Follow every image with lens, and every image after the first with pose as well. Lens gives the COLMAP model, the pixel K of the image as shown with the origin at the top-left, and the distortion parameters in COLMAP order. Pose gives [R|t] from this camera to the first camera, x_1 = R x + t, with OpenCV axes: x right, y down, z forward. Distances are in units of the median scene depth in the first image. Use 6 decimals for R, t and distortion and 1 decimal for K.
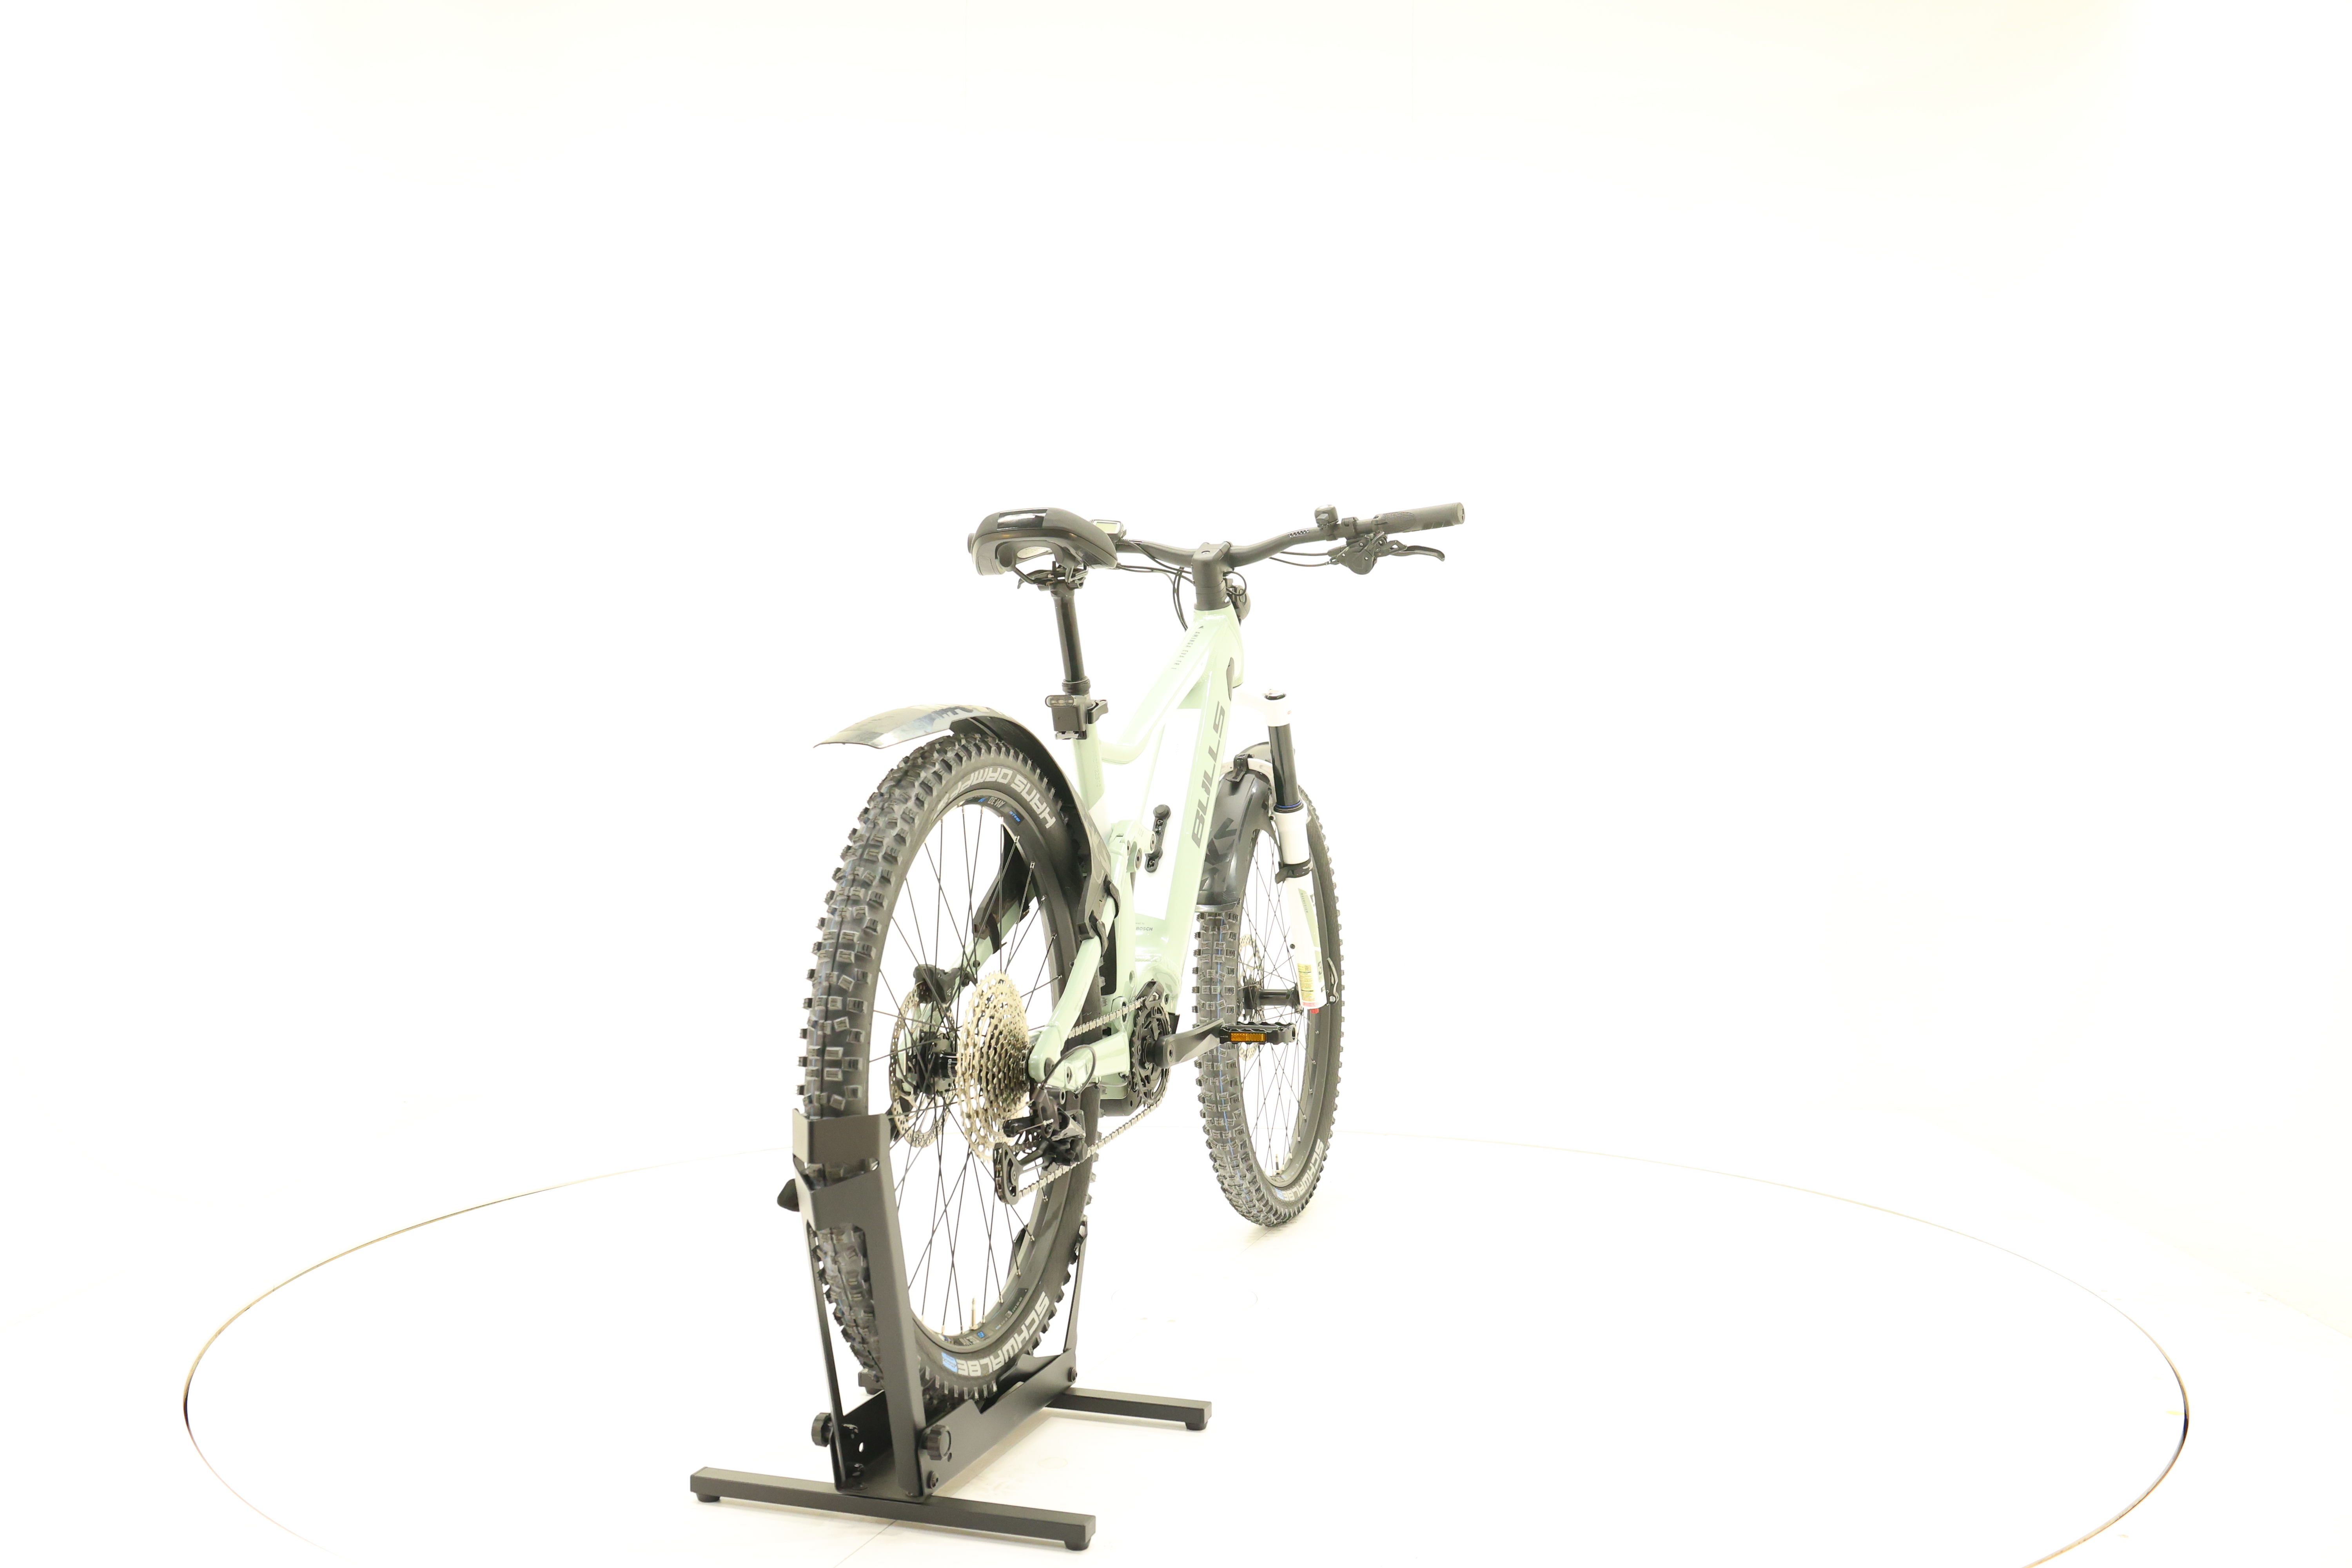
lens RADIAL K [[2170.5, 0, 1164.2], [0, 2170.5, 782.4], [0, 0, 1]] dist [-0.032477, 0.000000]
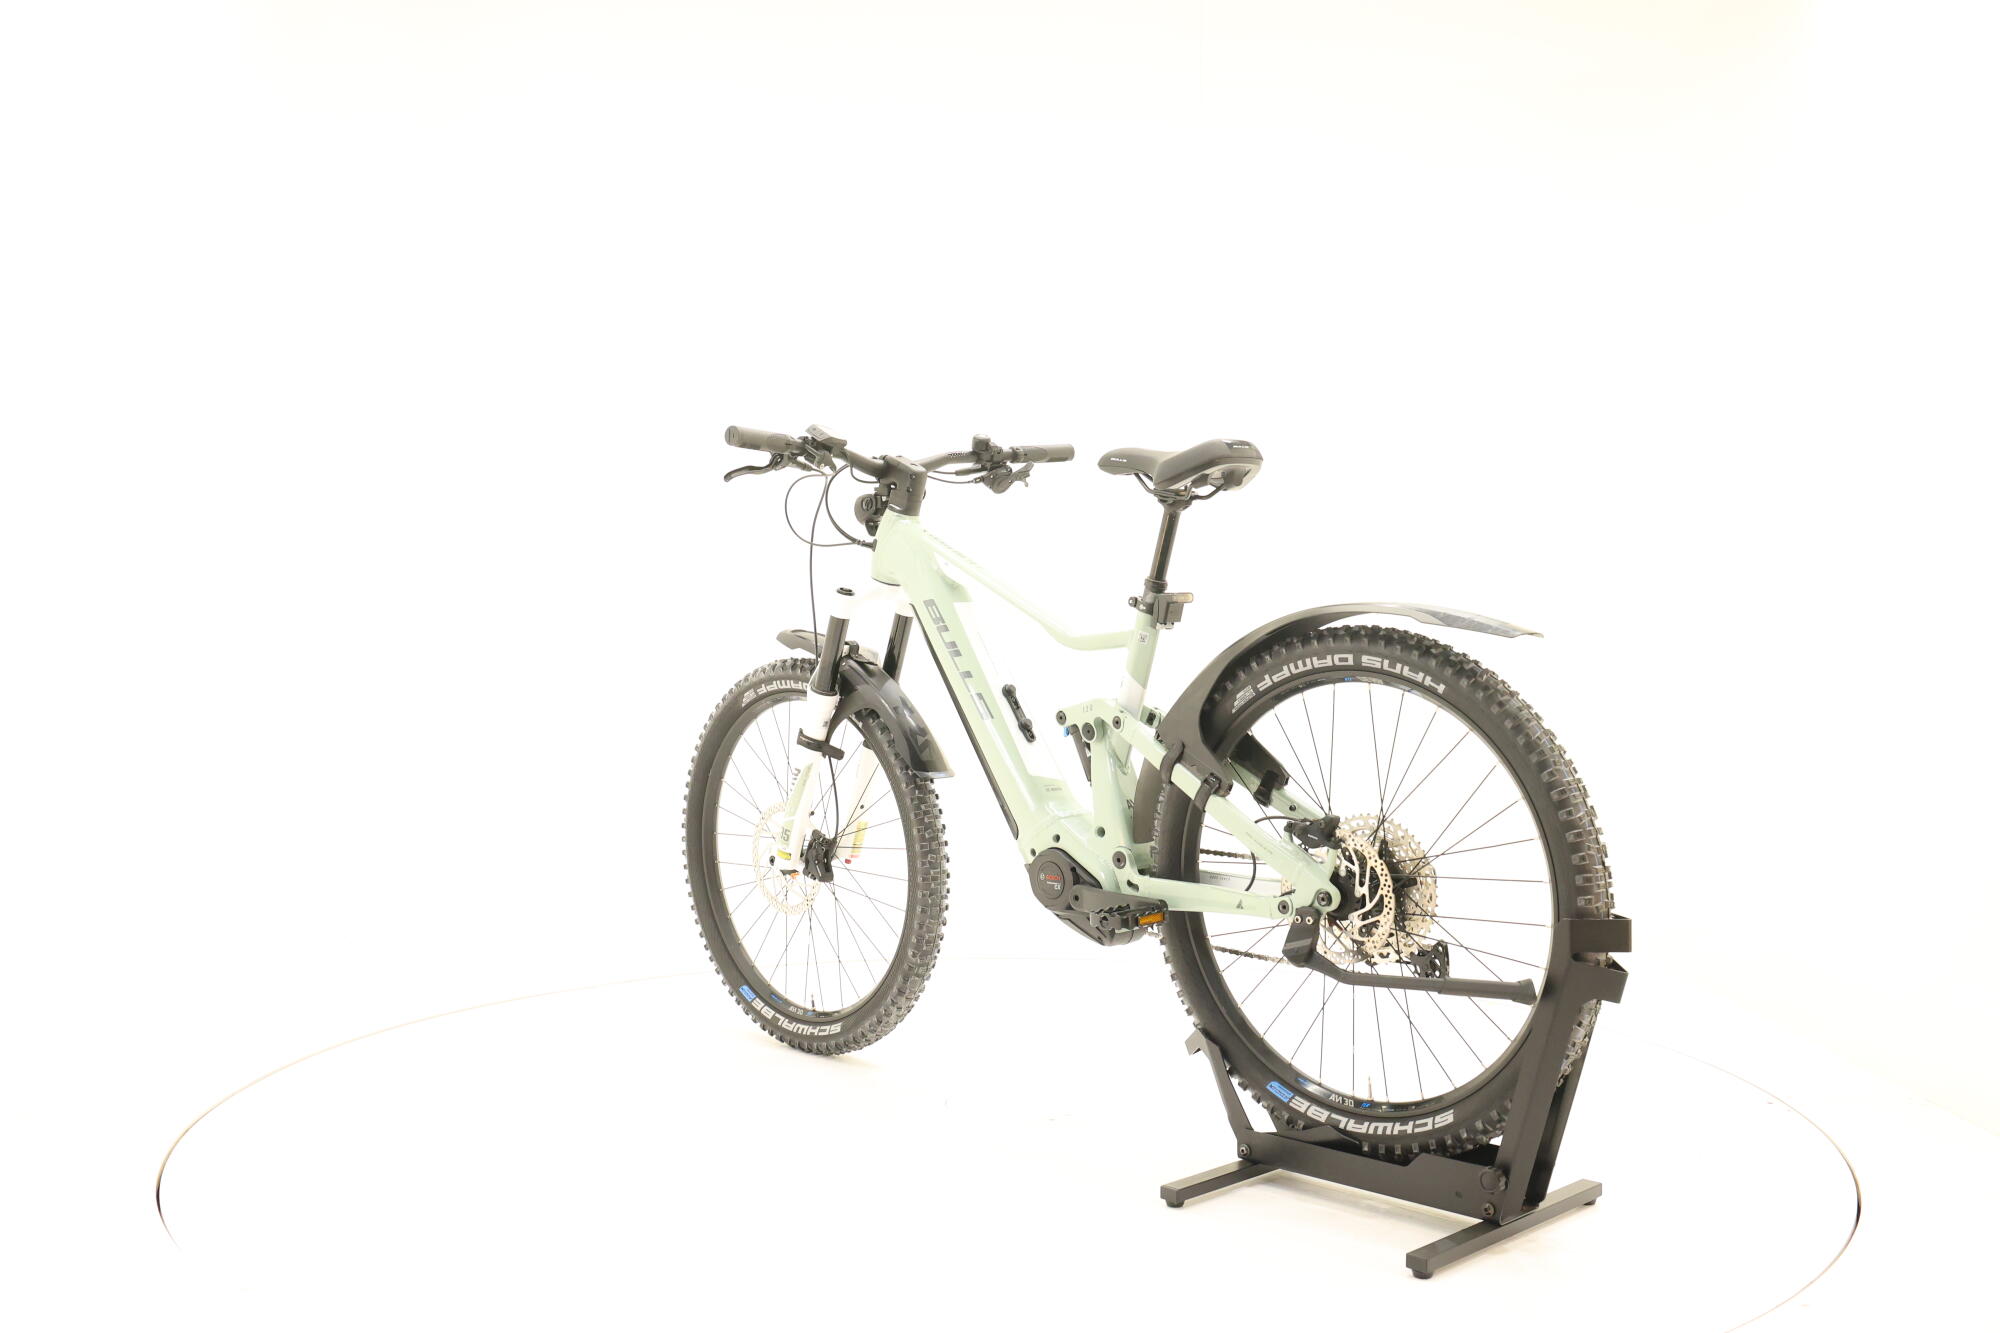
lens RADIAL K [[1845.6, 0, 1000.6], [0, 1845.6, 656.2], [0, 0, 1]] dist [-0.032477, 0.000000]
pose [[0.456543, -0.019304, 0.889492, -0.863464], [0.018548, 0.999754, 0.012177, -0.016622], [-0.889508, 0.010939, 0.456789, 0.536170]]
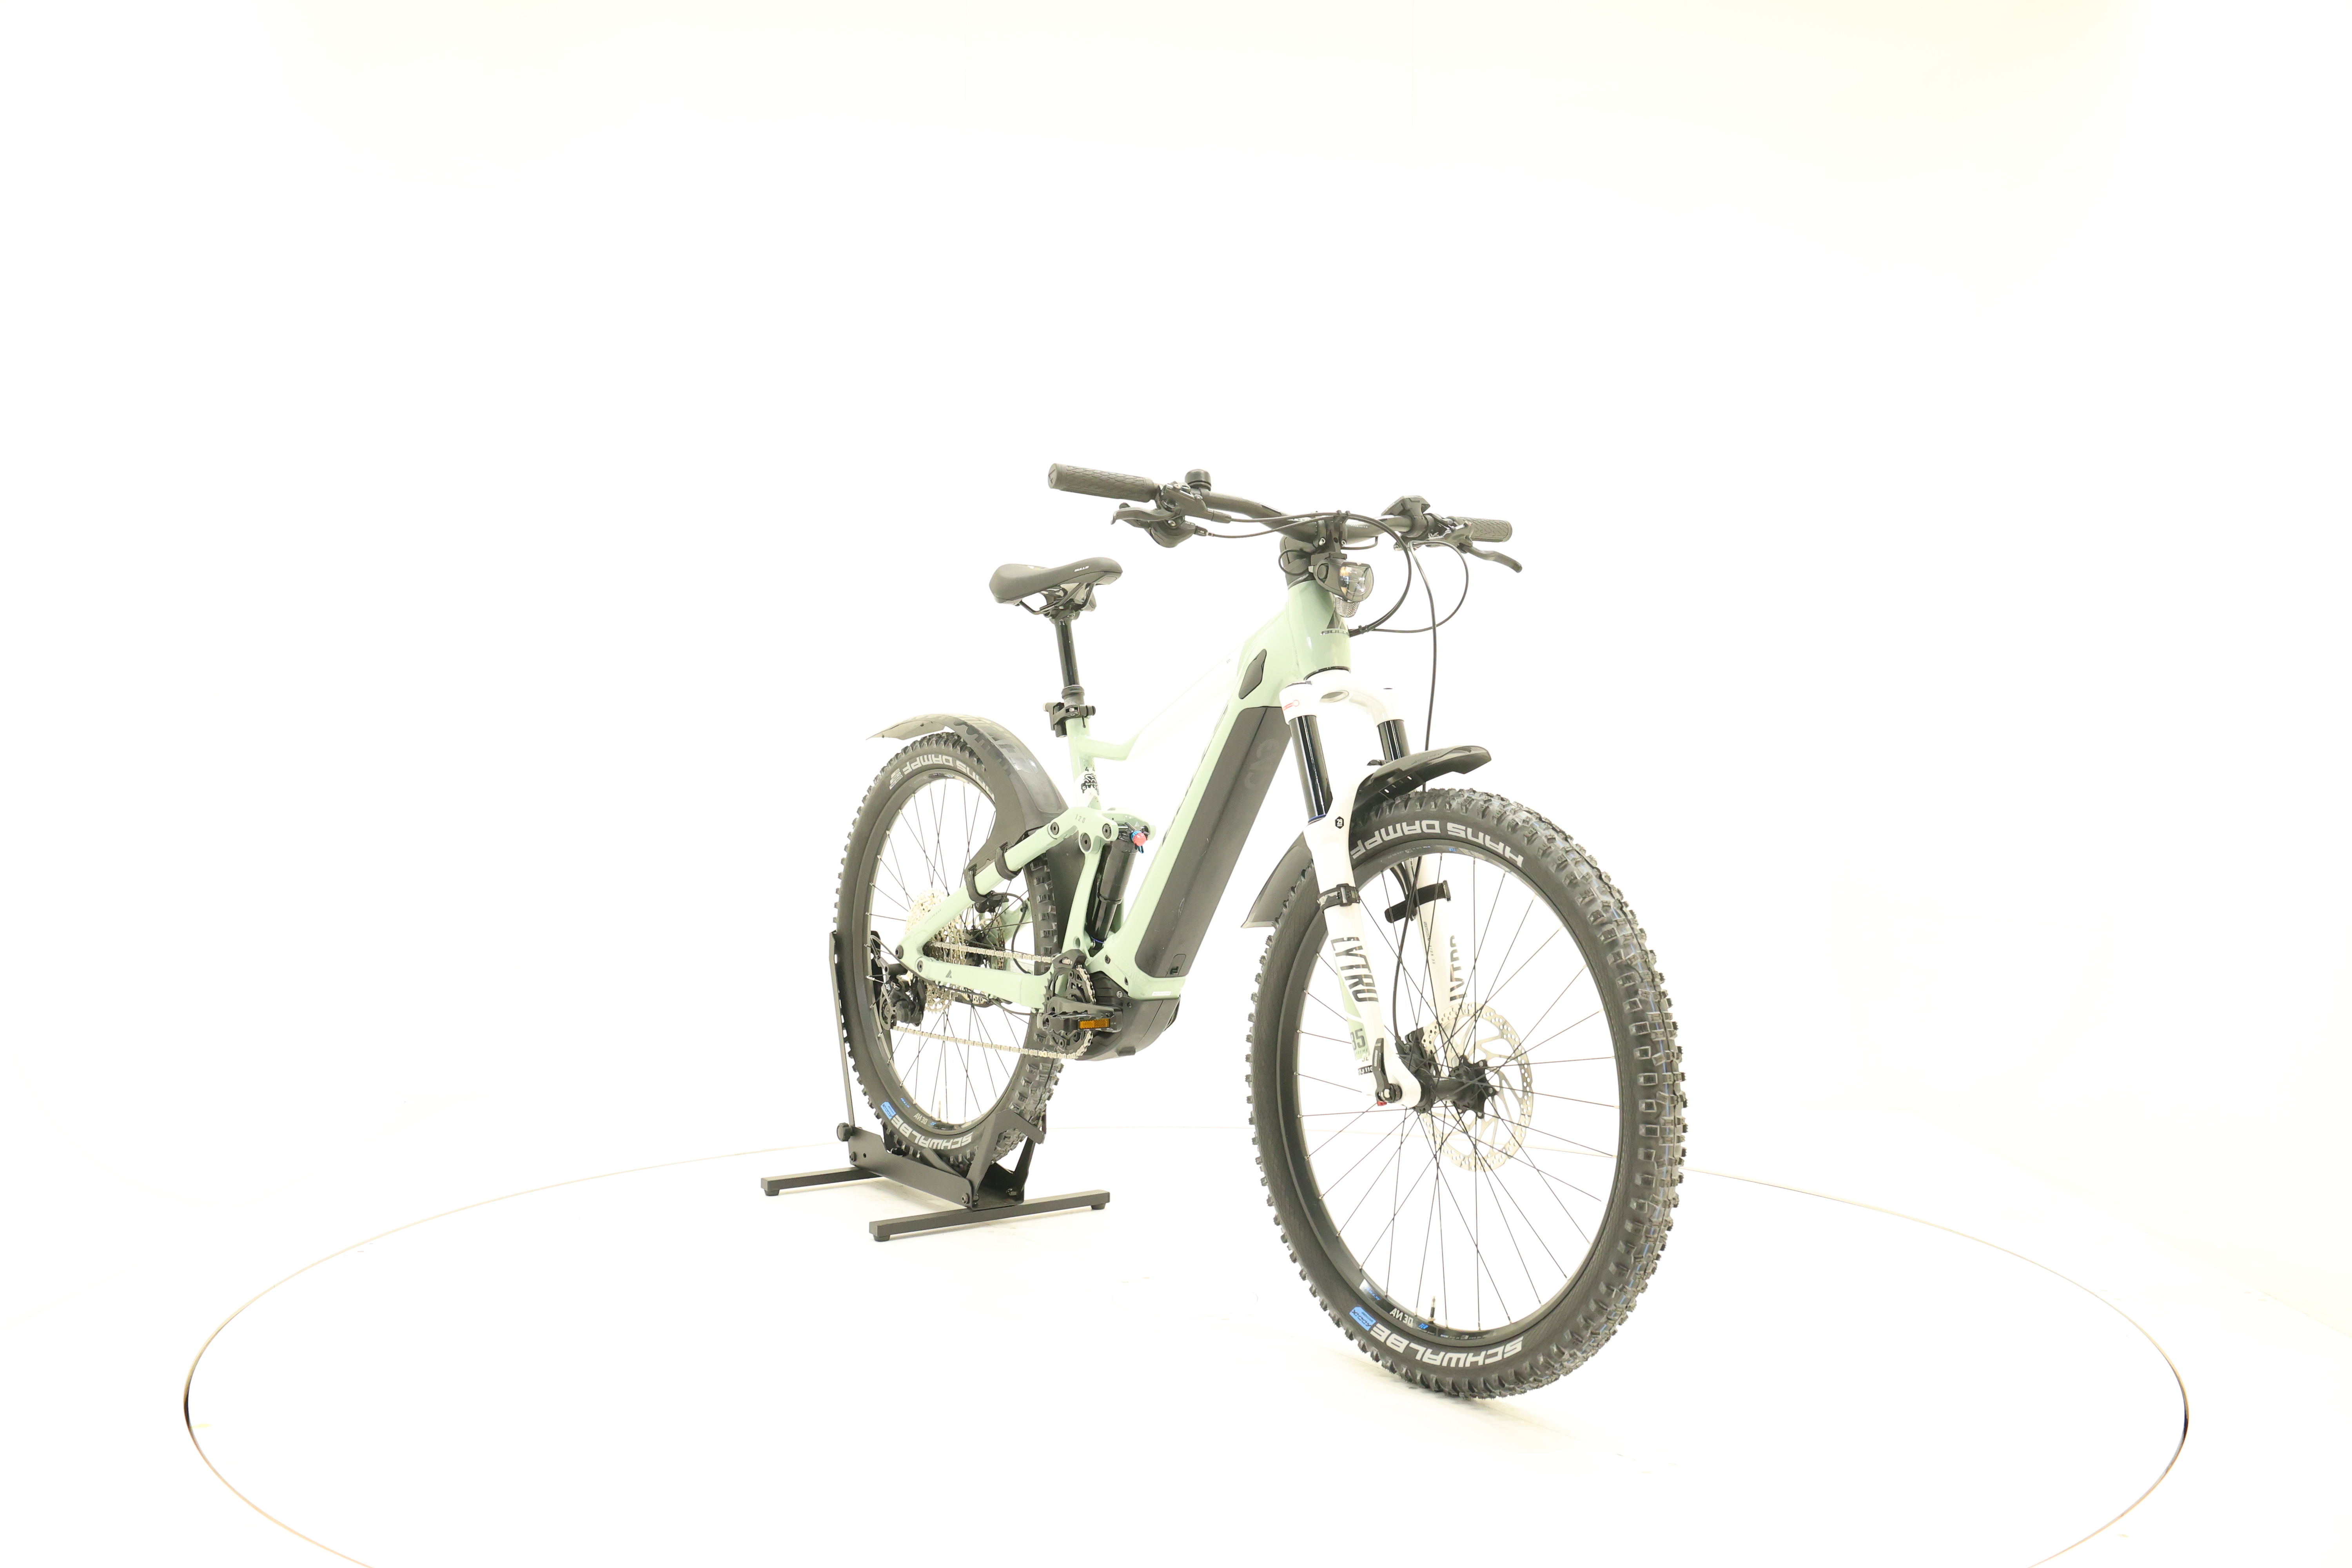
lens RADIAL K [[2170.5, 0, 1170.2], [0, 2170.5, 782.6], [0, 0, 1]] dist [-0.032477, 0.000000]
pose [[-0.587942, 0.014122, -0.808780, 0.806389], [-0.023557, 0.999125, 0.034570, -0.033406], [0.808560, 0.039377, -0.587095, 1.549019]]
